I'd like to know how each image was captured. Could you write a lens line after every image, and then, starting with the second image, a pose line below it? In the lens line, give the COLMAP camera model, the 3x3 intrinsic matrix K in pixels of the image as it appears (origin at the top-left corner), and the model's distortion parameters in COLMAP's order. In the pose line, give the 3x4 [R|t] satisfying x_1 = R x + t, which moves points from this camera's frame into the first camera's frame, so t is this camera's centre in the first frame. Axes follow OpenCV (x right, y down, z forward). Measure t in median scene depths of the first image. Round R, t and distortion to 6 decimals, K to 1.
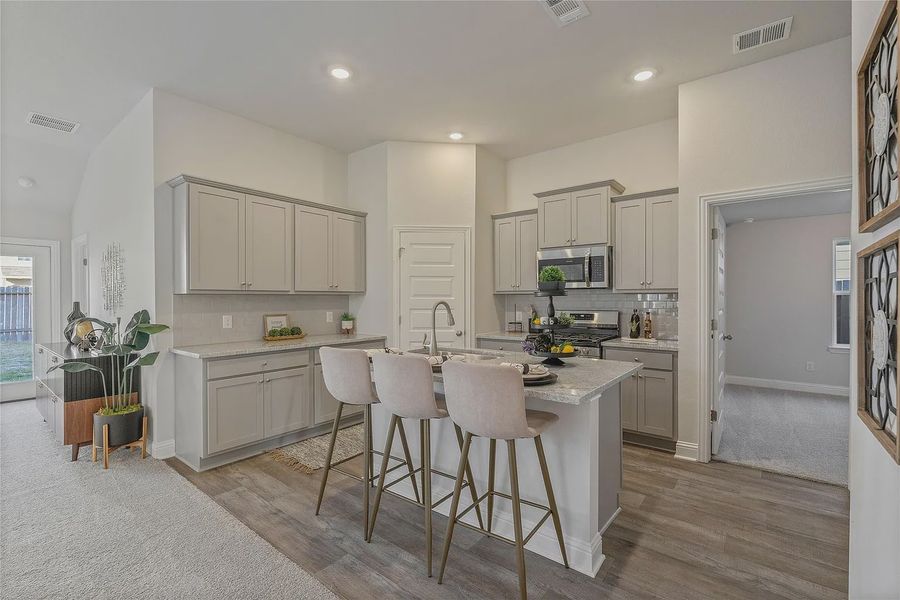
lens RADIAL K [[386.7, 0, 442.9], [0, 386.7, 298.9], [0, 0, 1]] dist [-0.002079, -0.000043]
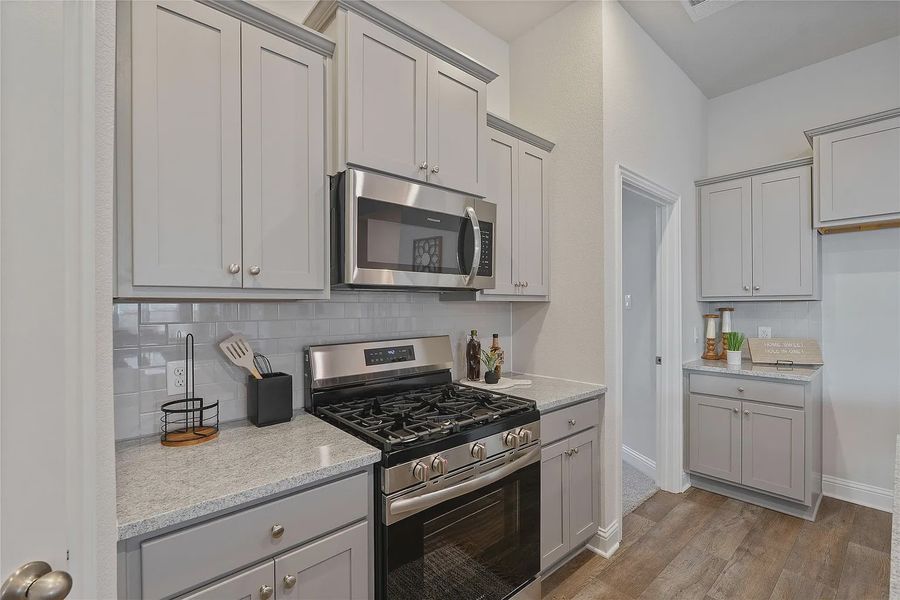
lens RADIAL K [[405.4, 0, 452.2], [0, 405.4, 297.9], [0, 0, 1]] dist [-0.000992, -0.000107]
pose [[0.162660, 0.020629, 0.986466, -0.090122], [0.007219, 0.999730, -0.022096, -0.007263], [-0.986656, 0.010715, 0.162467, 0.958980]]
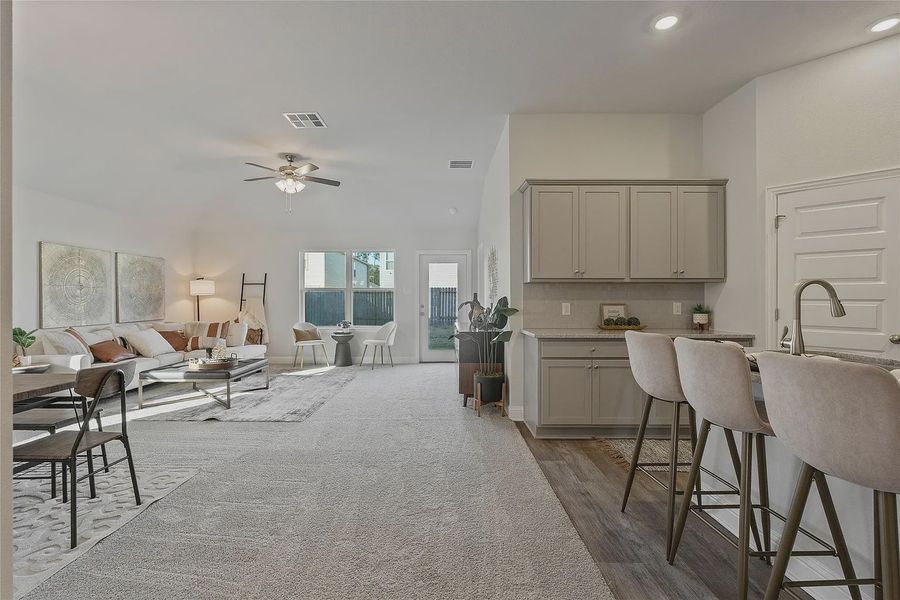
lens RADIAL K [[405.4, 0, 452.2], [0, 405.4, 297.9], [0, 0, 1]] dist [-0.000992, -0.000107]
pose [[0.639827, 0.001347, -0.768518, 0.099190], [-0.001939, 0.999998, 0.000138, 0.028457], [0.768516, 0.001402, 0.639829, 0.038456]]
